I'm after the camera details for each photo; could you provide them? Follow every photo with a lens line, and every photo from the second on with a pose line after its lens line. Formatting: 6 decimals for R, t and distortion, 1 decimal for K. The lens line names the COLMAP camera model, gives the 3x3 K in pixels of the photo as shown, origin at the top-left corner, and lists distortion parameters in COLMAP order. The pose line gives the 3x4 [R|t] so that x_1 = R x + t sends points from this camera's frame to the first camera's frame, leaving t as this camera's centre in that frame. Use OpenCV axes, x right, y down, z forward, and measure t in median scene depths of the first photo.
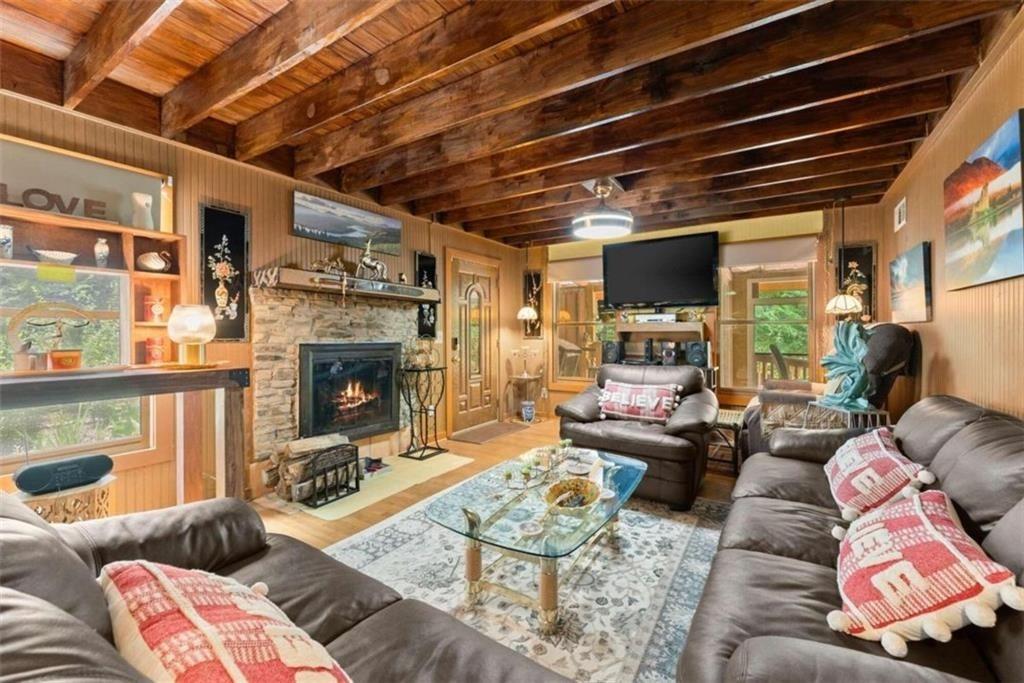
lens RADIAL K [[426.7, 0, 512.0], [0, 426.7, 341.5], [0, 0, 1]] dist [0.009996, 0.000362]
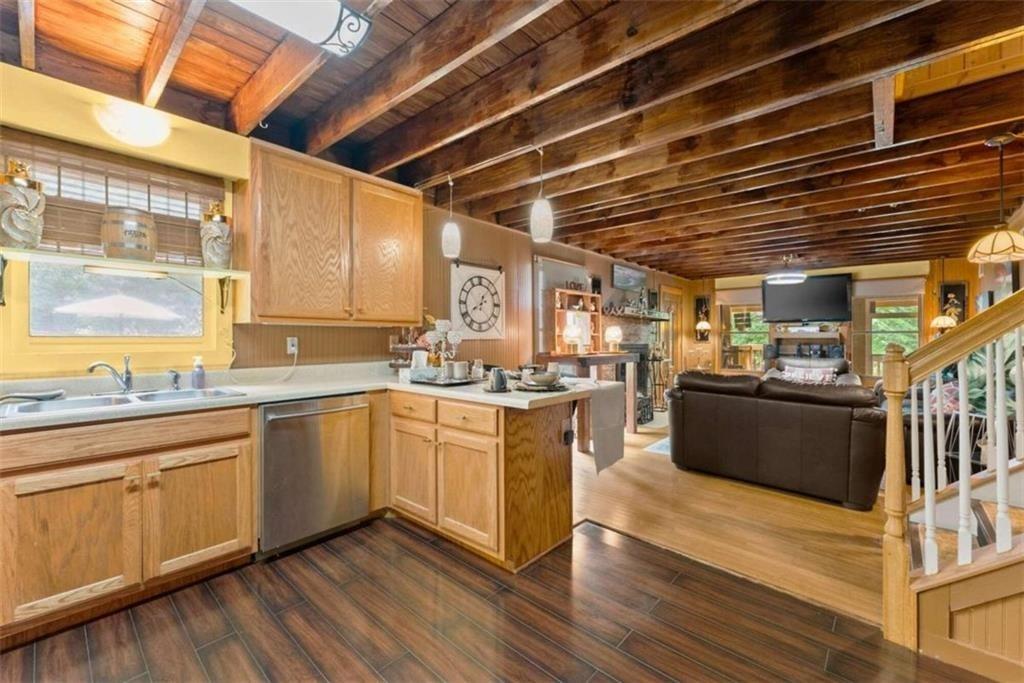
lens RADIAL K [[426.7, 0, 512.0], [0, 426.7, 341.5], [0, 0, 1]] dist [0.009996, 0.000362]
pose [[0.988052, 0.004350, -0.154057, -0.476105], [-0.006432, 0.999895, -0.013016, 0.015996], [0.153985, 0.013851, 0.987976, -0.696766]]
